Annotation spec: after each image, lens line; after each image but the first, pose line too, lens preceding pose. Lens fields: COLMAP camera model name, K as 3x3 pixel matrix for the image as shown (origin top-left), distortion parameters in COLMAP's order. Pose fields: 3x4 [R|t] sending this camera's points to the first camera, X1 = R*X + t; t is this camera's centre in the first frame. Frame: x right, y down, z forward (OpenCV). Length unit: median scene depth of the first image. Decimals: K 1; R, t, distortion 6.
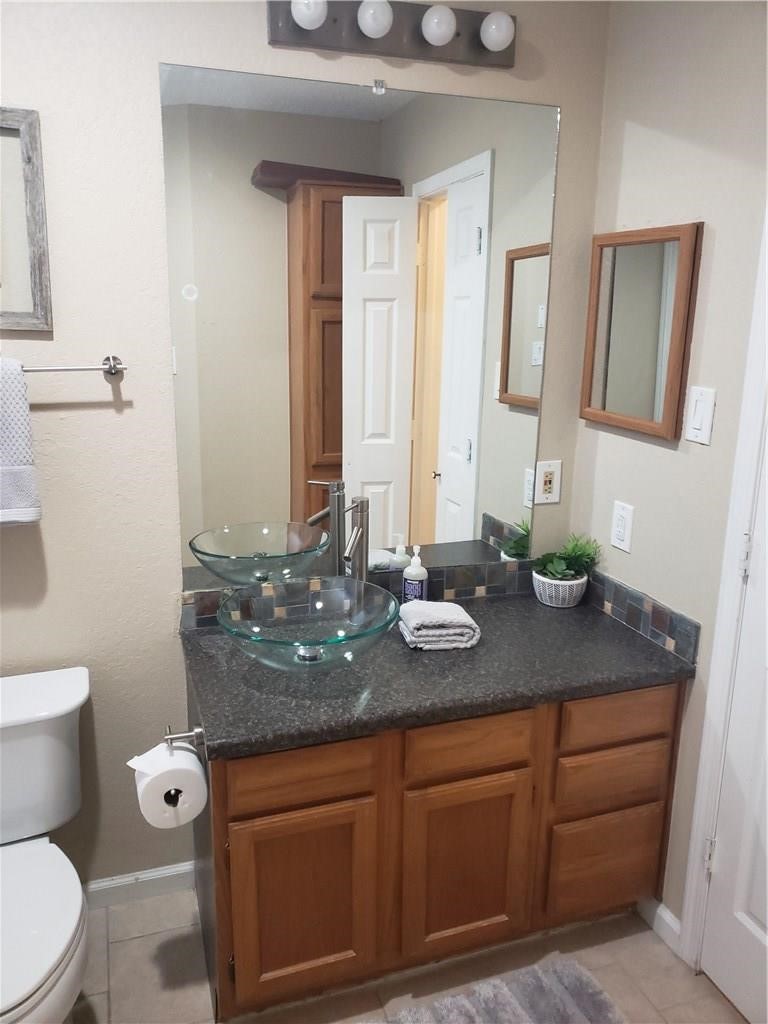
lens RADIAL K [[800.4, 0, 383.5], [0, 800.4, 505.8], [0, 0, 1]] dist [0.009833, 0.005071]
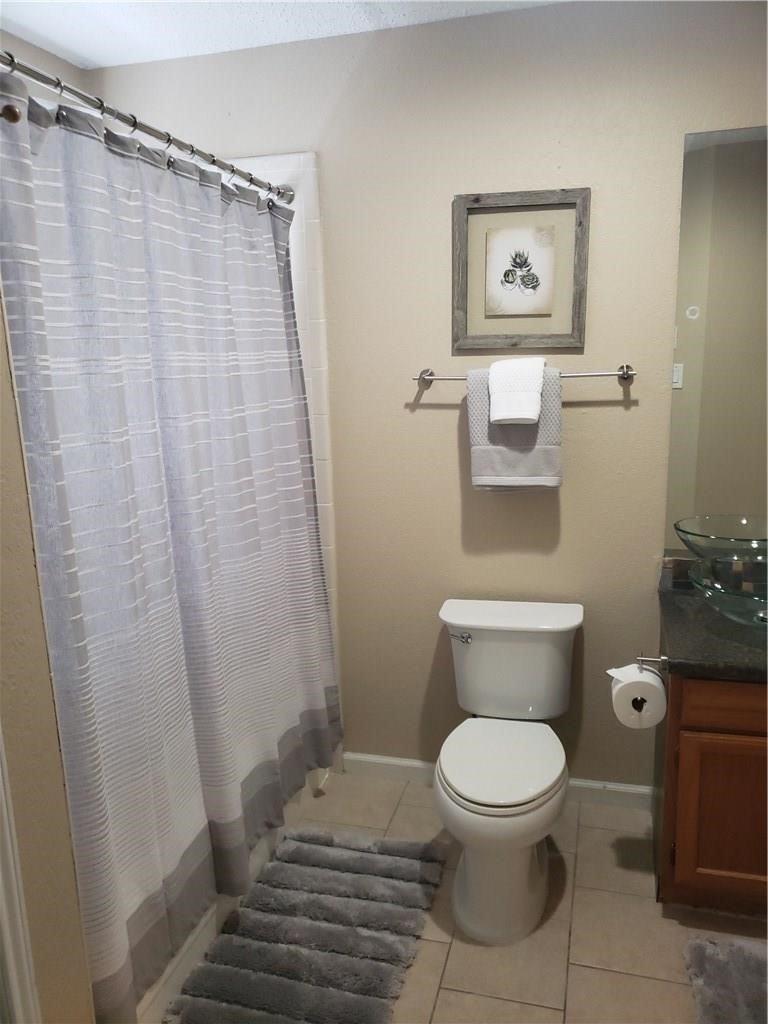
lens RADIAL K [[800.4, 0, 390.1], [0, 800.4, 510.4], [0, 0, 1]] dist [0.009833, 0.005071]
pose [[0.824201, 0.085062, -0.559873, 0.094344], [-0.095729, 0.995354, 0.010301, 0.071177], [0.558148, 0.045106, 0.828515, -0.279280]]
